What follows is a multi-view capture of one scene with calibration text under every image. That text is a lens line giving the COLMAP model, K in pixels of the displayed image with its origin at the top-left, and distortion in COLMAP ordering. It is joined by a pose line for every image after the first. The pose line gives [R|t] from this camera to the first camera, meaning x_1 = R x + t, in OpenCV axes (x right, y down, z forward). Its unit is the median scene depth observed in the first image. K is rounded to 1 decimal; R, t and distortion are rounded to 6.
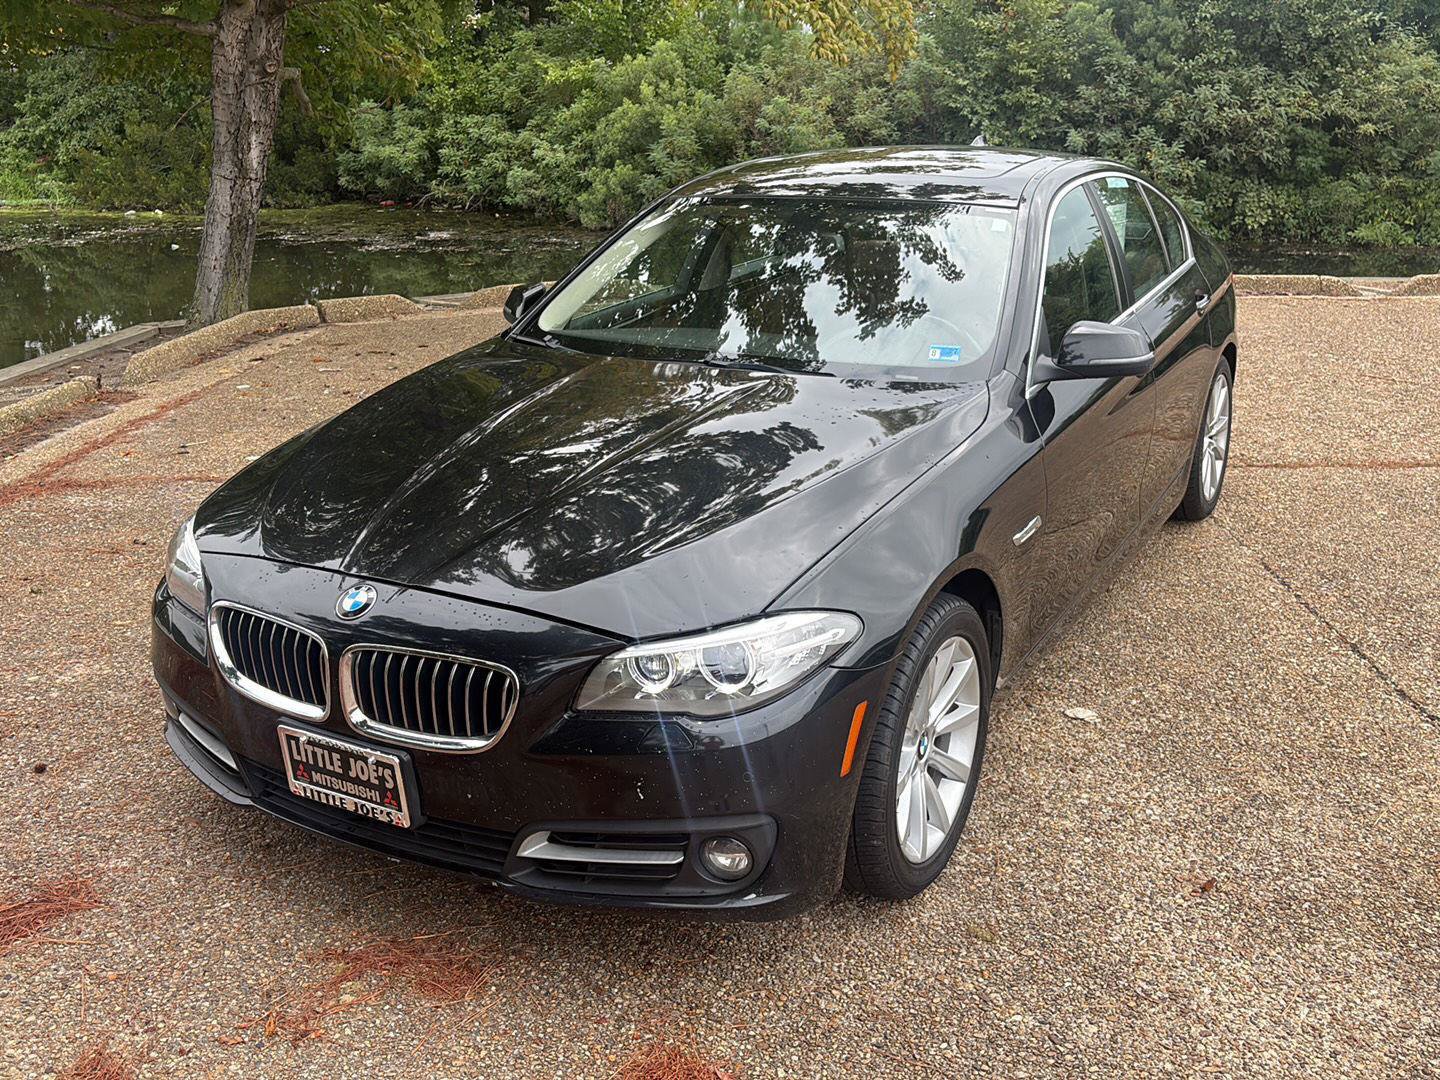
lens RADIAL K [[1395.4, 0, 727.8], [0, 1395.4, 548.3], [0, 0, 1]] dist [0.022962, 0.000000]
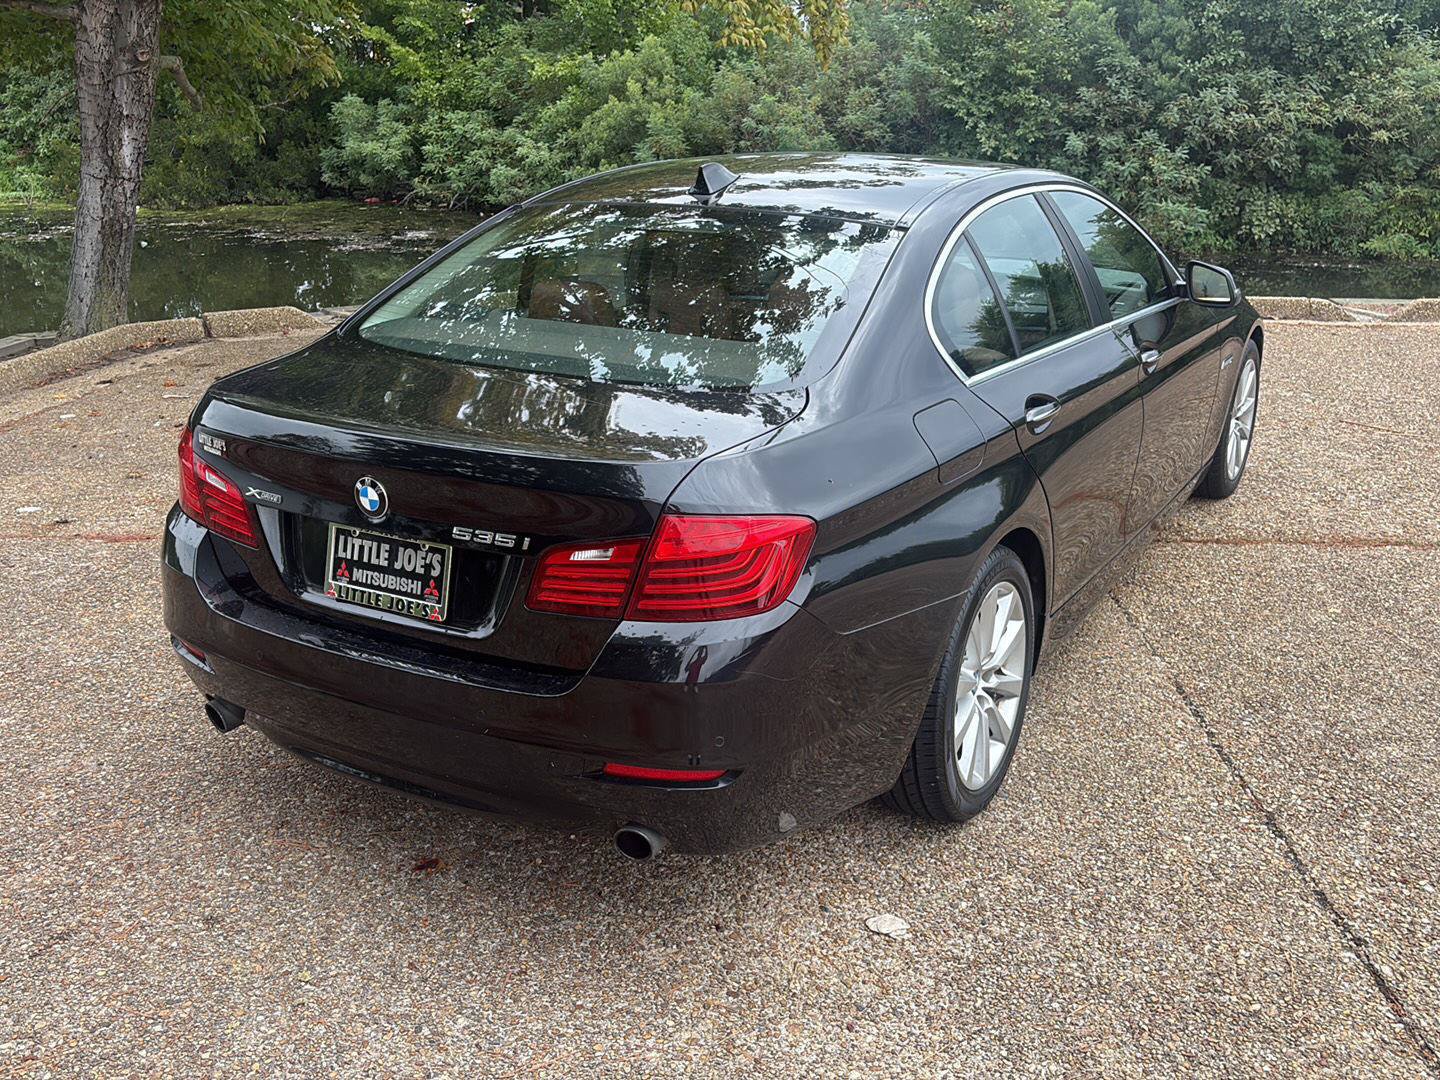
lens RADIAL K [[1395.4, 0, 733.2], [0, 1395.4, 548.7], [0, 0, 1]] dist [0.022962, 0.000000]
pose [[0.999858, 0.013848, -0.009556, 0.066602], [-0.013836, 0.999903, 0.001328, -0.031289], [0.009574, -0.001196, 0.999953, 0.096665]]
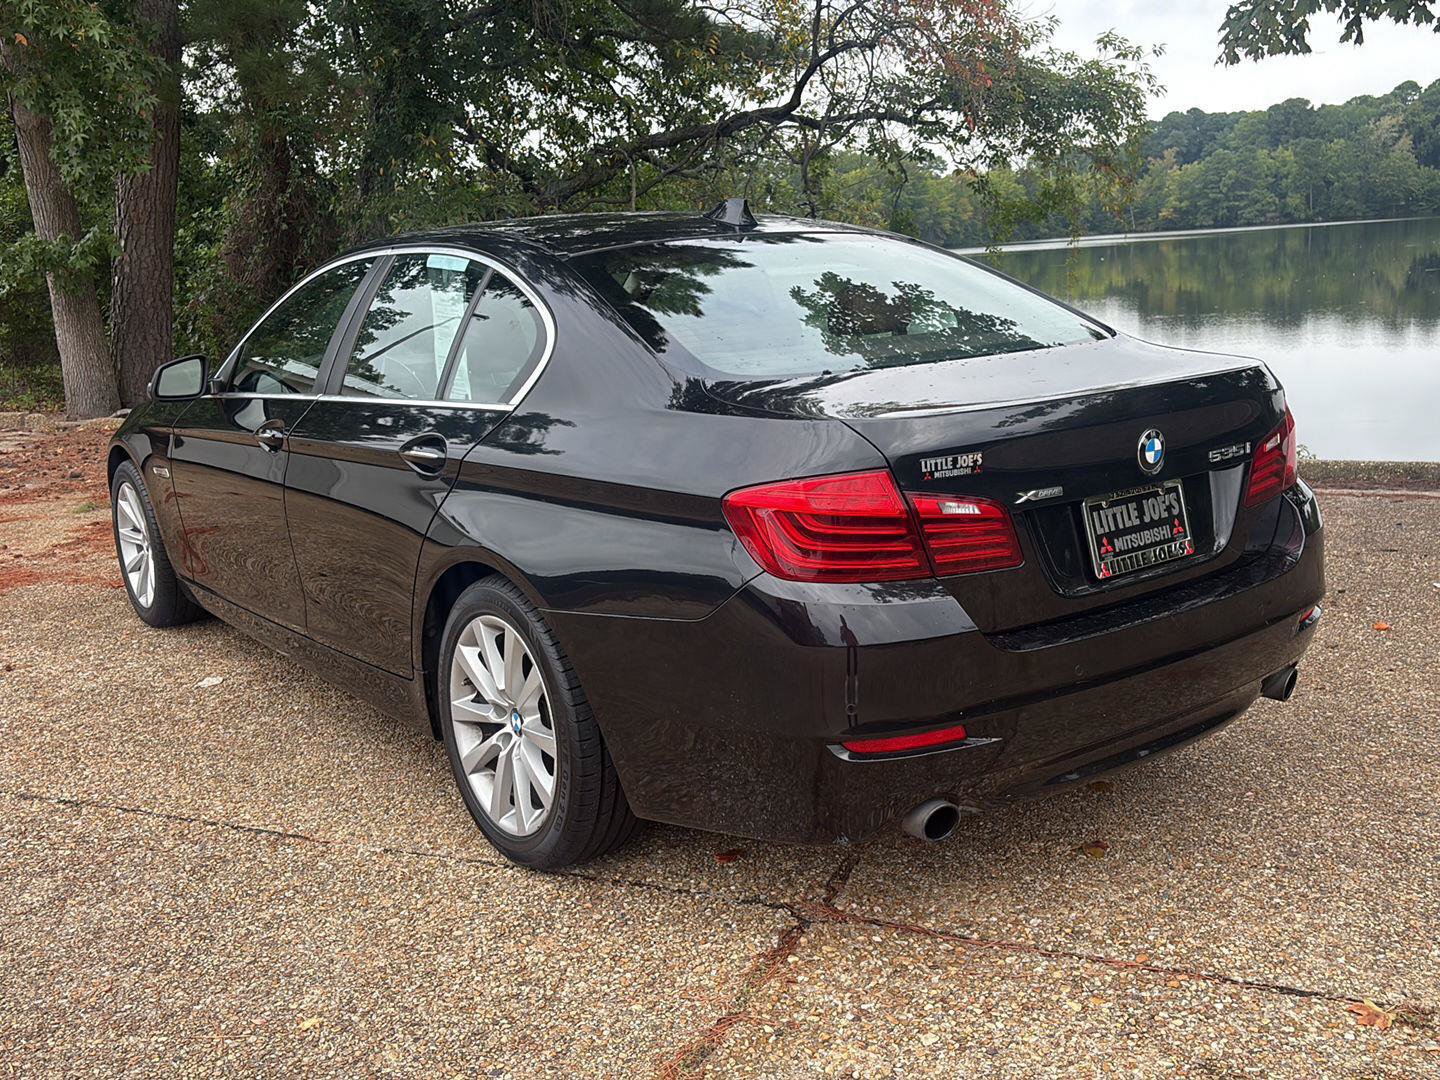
lens RADIAL K [[1395.4, 0, 727.7], [0, 1395.4, 545.0], [0, 0, 1]] dist [0.022962, 0.000000]
pose [[0.412272, -0.197446, 0.889408, -0.270121], [0.335616, 0.940495, 0.053217, -0.063120], [-0.846991, 0.276559, 0.454006, 0.309763]]
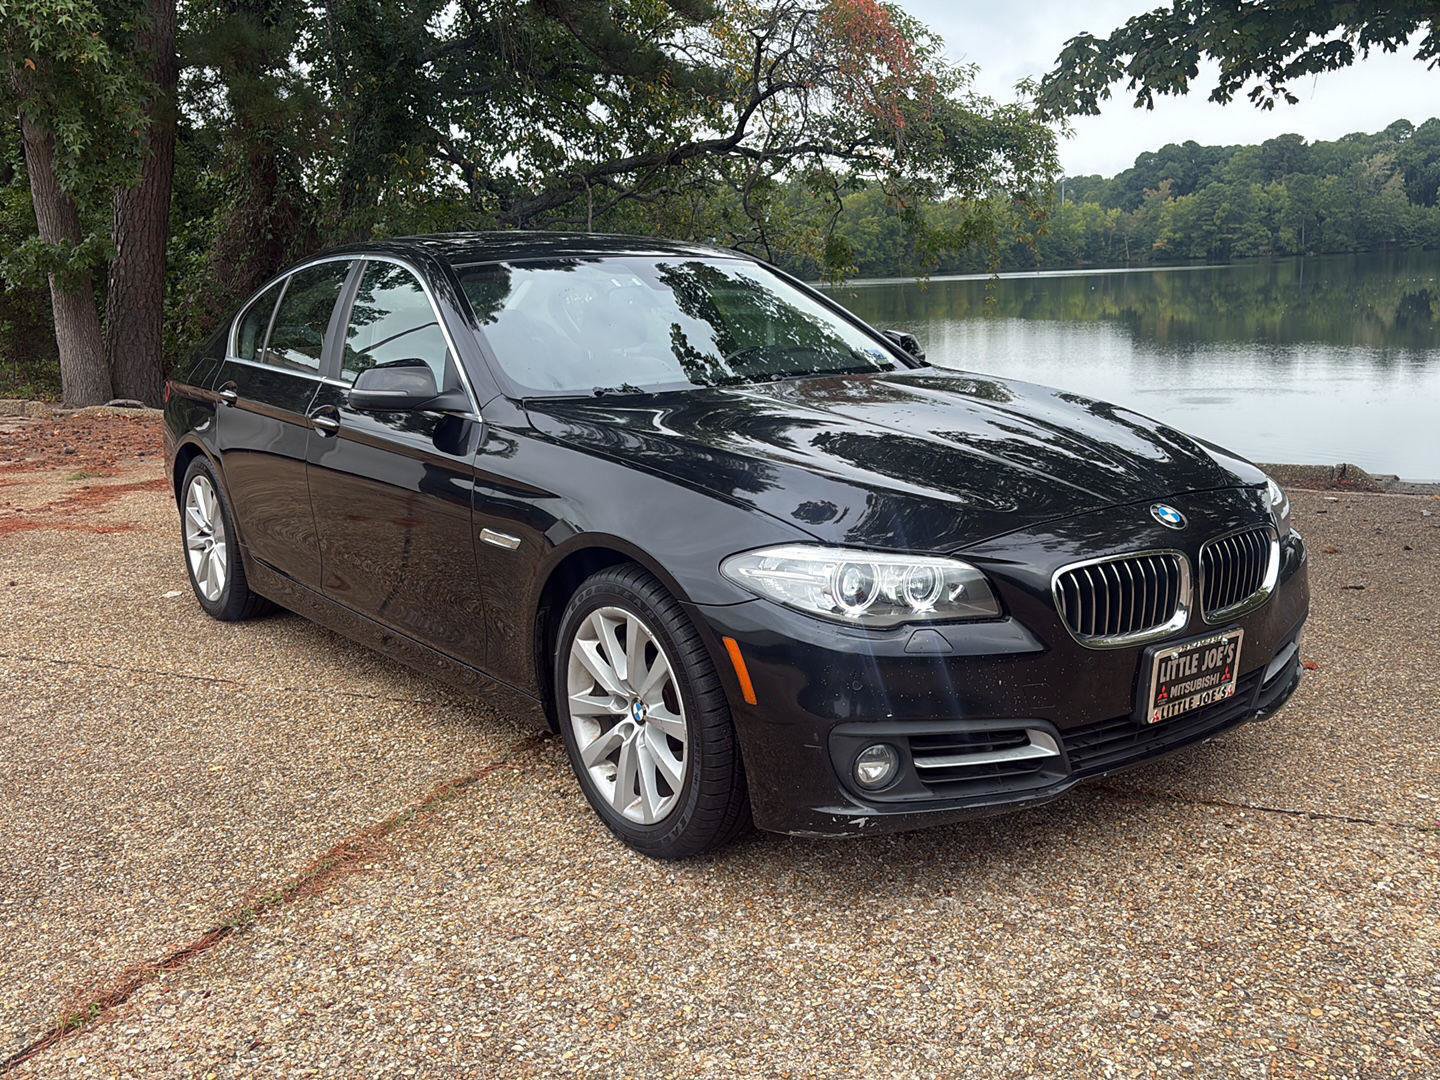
lens RADIAL K [[1395.4, 0, 717.3], [0, 1395.4, 538.3], [0, 0, 1]] dist [0.022962, 0.000000]
pose [[0.417072, -0.171366, 0.892572, -0.361736], [0.313327, 0.948971, 0.035785, -0.025152], [-0.853157, 0.264742, 0.449483, 0.213096]]
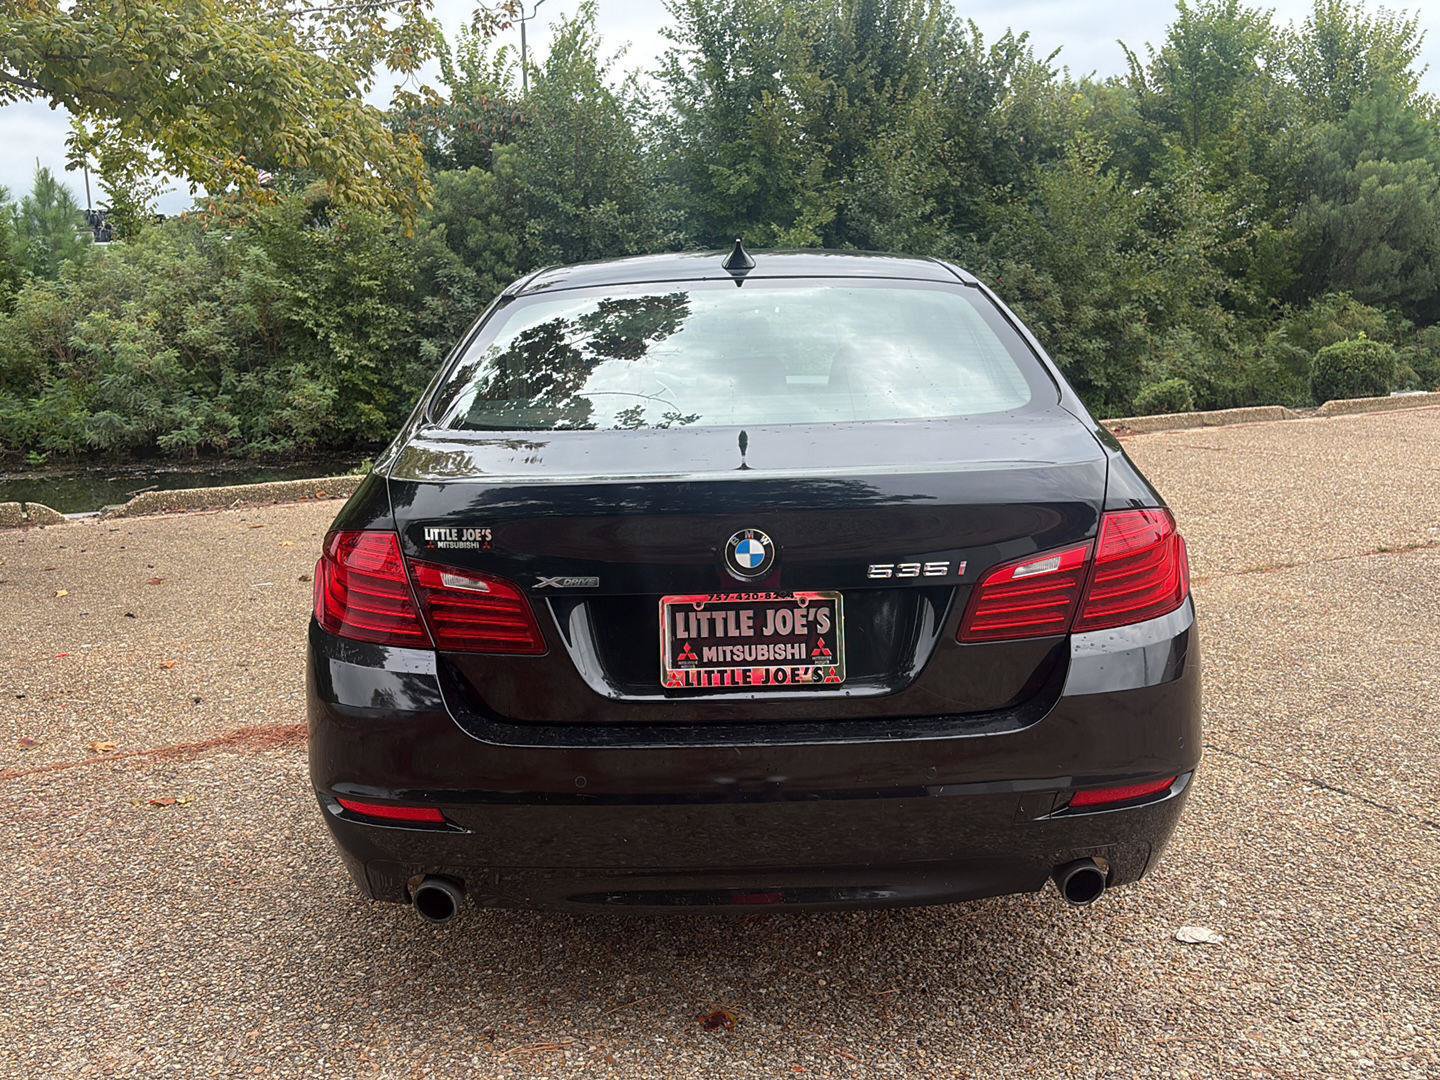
lens RADIAL K [[1395.4, 0, 737.9], [0, 1395.4, 541.7], [0, 0, 1]] dist [0.022962, 0.000000]
pose [[0.872828, -0.097765, 0.478134, -0.111452], [0.173279, 0.977976, -0.116351, -0.015564], [-0.456229, 0.184405, 0.870546, 0.162755]]
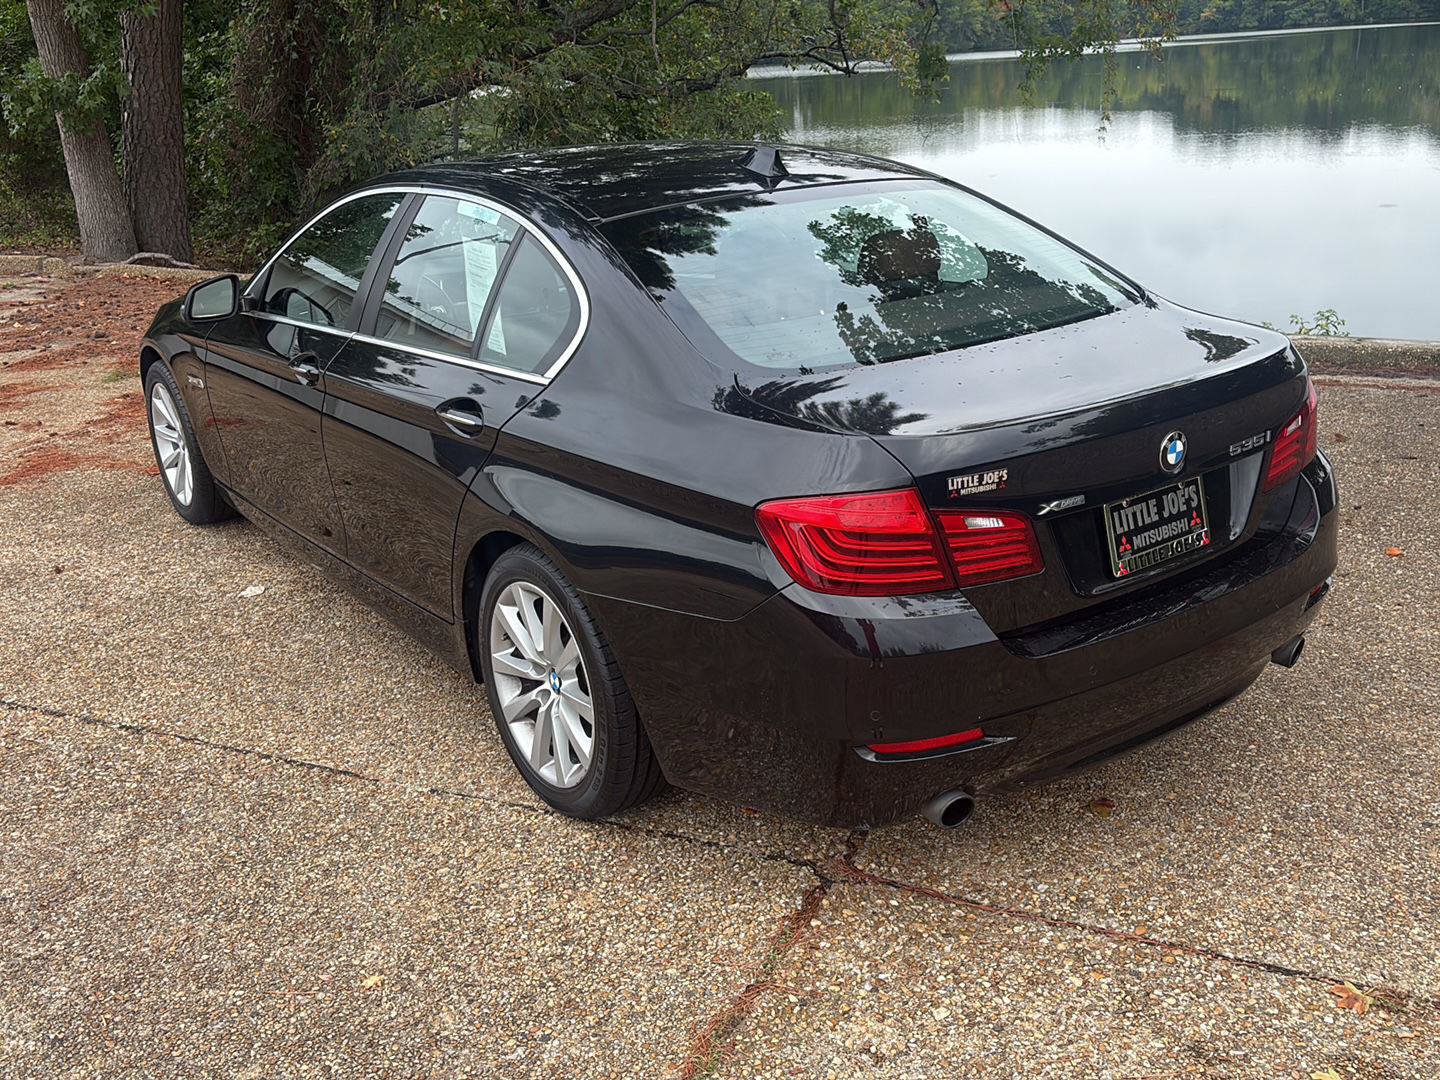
lens RADIAL K [[1395.4, 0, 725.5], [0, 1395.4, 546.3], [0, 0, 1]] dist [0.022962, 0.000000]
pose [[0.426251, -0.309048, 0.850176, -0.271660], [0.329063, 0.928417, 0.172508, -0.096693], [-0.842631, 0.206230, 0.497435, 0.299260]]
